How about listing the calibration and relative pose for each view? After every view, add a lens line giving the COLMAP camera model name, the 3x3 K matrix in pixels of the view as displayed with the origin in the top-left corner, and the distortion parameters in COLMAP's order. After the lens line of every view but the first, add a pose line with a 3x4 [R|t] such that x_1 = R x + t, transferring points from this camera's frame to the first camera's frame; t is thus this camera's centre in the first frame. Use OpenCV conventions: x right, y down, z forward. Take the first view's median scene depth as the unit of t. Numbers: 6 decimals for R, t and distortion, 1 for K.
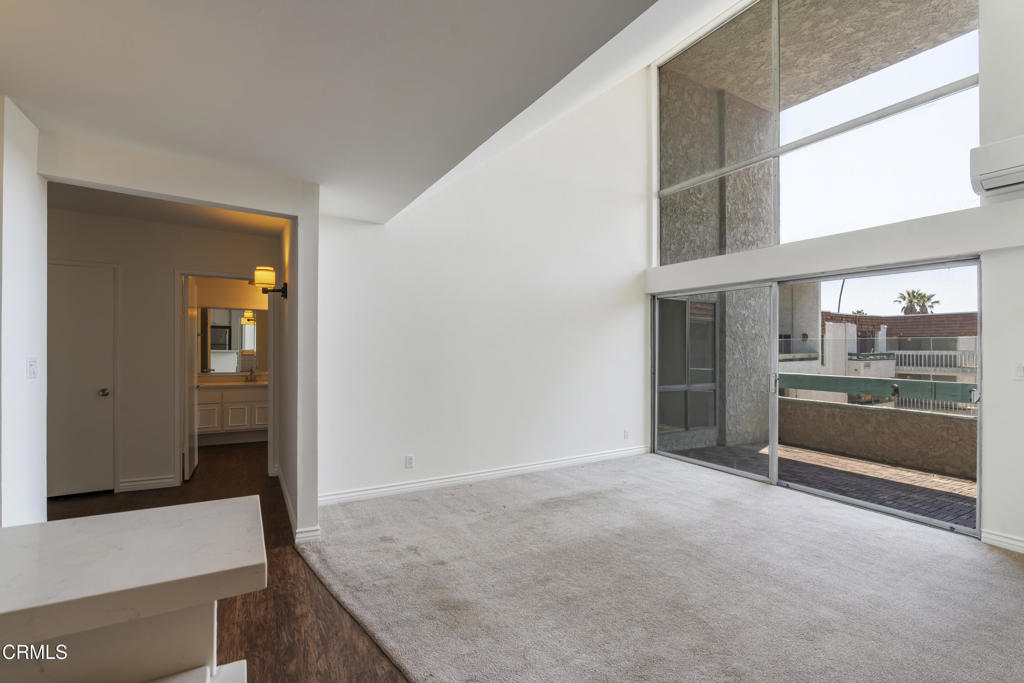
lens RADIAL K [[448.5, 0, 516.8], [0, 448.5, 339.0], [0, 0, 1]] dist [-0.000703, 0.006164]
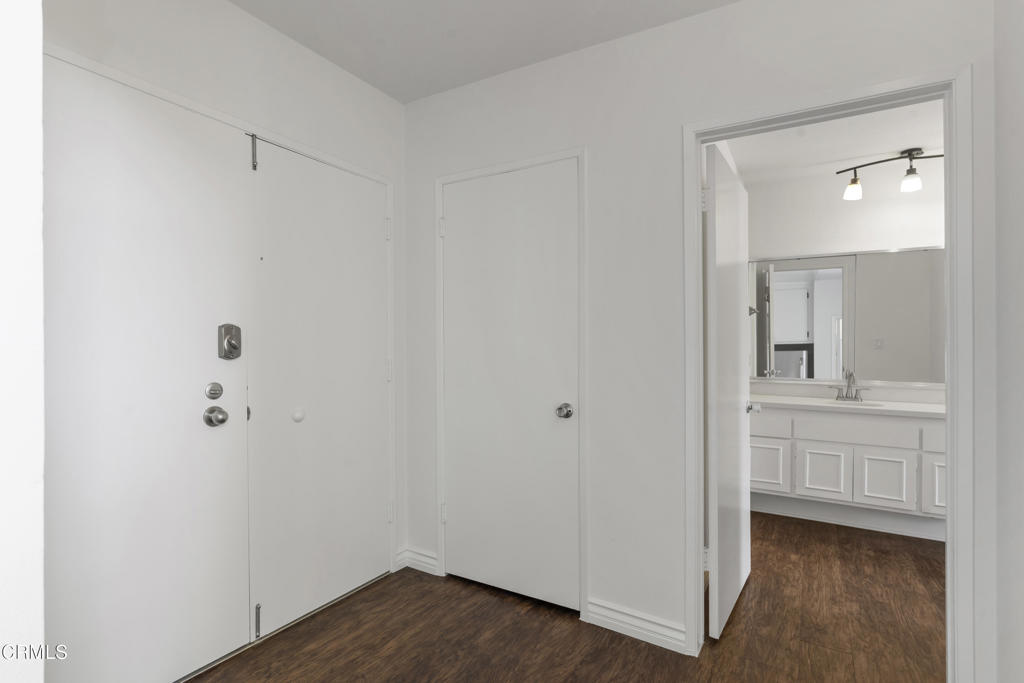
lens RADIAL K [[496.0, 0, 512.0], [0, 496.0, 341.5], [0, 0, 1]] dist [-0.038709, 0.000119]
pose [[0.456183, -0.015259, -0.889755, -0.318026], [0.019765, 0.999780, -0.007012, 0.031776], [0.889667, -0.014387, 0.456384, 0.482677]]
